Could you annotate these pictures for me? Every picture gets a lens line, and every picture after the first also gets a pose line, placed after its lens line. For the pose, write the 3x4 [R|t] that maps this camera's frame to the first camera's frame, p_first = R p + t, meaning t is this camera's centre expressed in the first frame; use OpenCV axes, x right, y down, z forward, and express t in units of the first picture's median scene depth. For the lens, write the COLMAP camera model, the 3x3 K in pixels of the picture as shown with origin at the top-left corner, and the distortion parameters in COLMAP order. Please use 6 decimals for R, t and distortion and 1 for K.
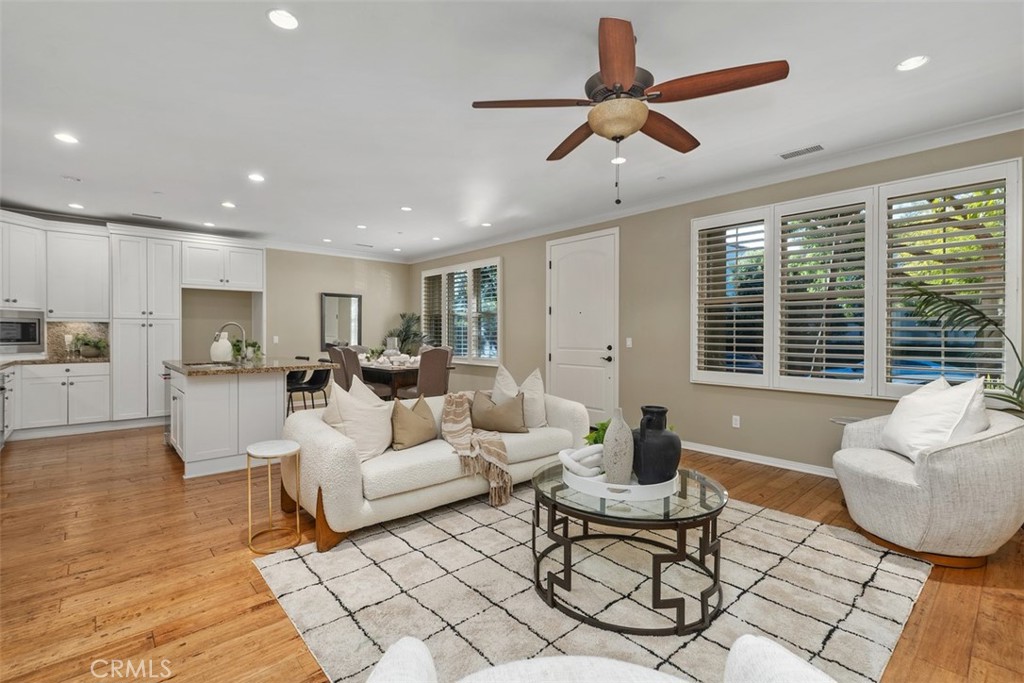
lens RADIAL K [[460.3, 0, 505.1], [0, 460.3, 335.0], [0, 0, 1]] dist [0.028347, 0.000318]
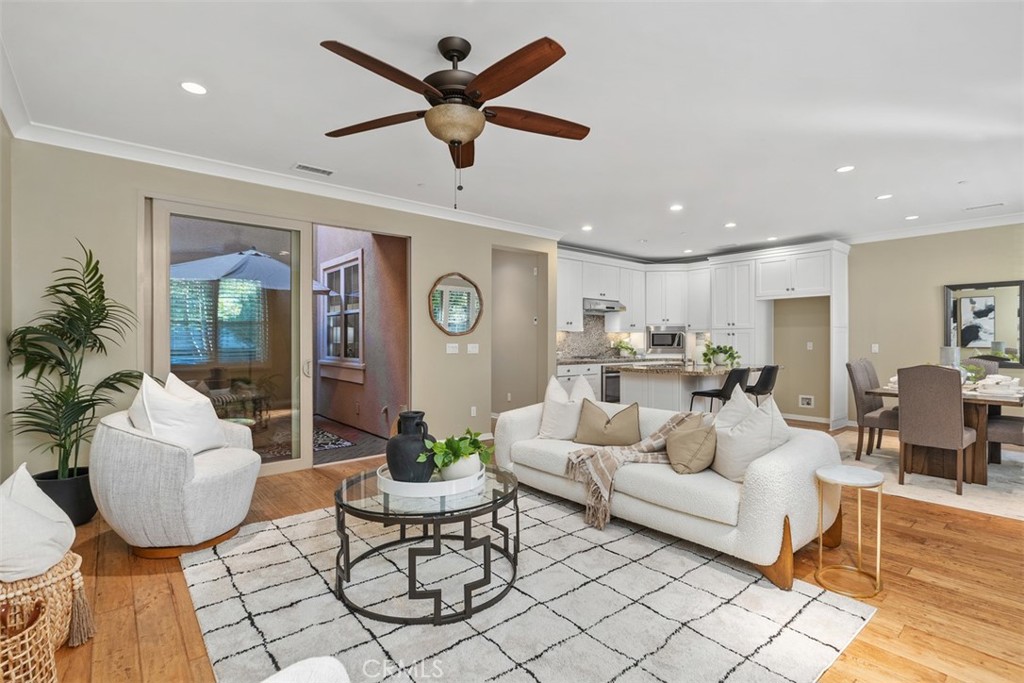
lens RADIAL K [[490.0, 0, 500.9], [0, 490.0, 340.0], [0, 0, 1]] dist [-0.000729, -0.000069]
pose [[-0.013023, 0.002275, -0.999913, 0.498656], [-0.007332, 0.999970, 0.002371, -0.004787], [0.999888, 0.007362, -0.013006, 0.416123]]
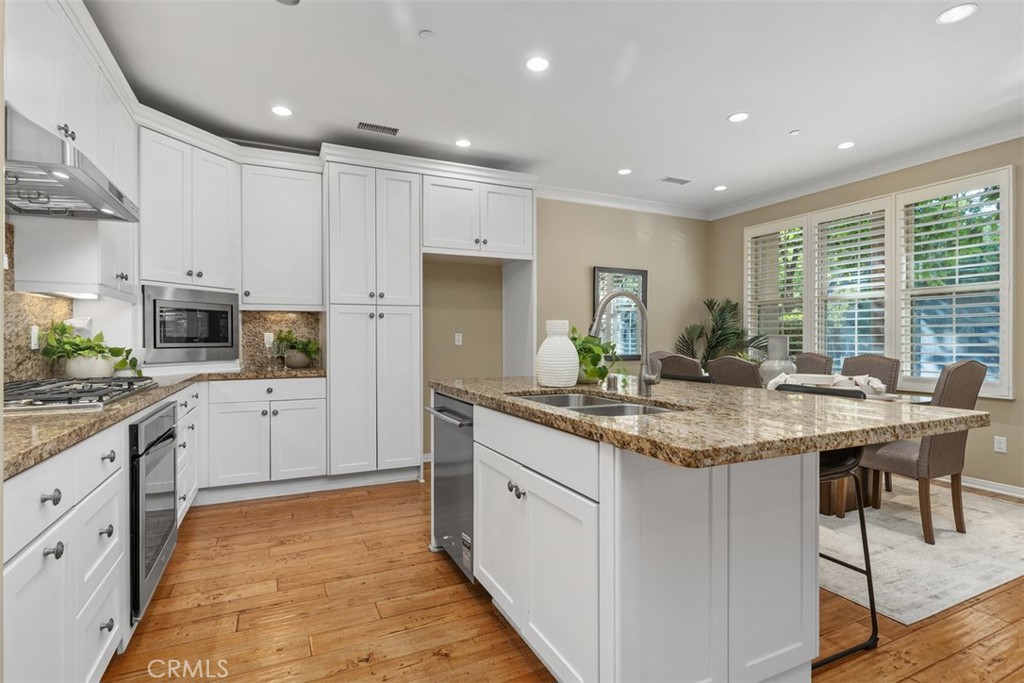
lens RADIAL K [[507.7, 0, 533.1], [0, 507.7, 340.1], [0, 0, 1]] dist [0.022915, 0.000044]
pose [[0.968991, -0.000872, -0.247095, -0.406903], [0.000516, 0.999999, -0.001507, 0.011062], [0.247096, 0.001333, 0.968990, 0.417084]]
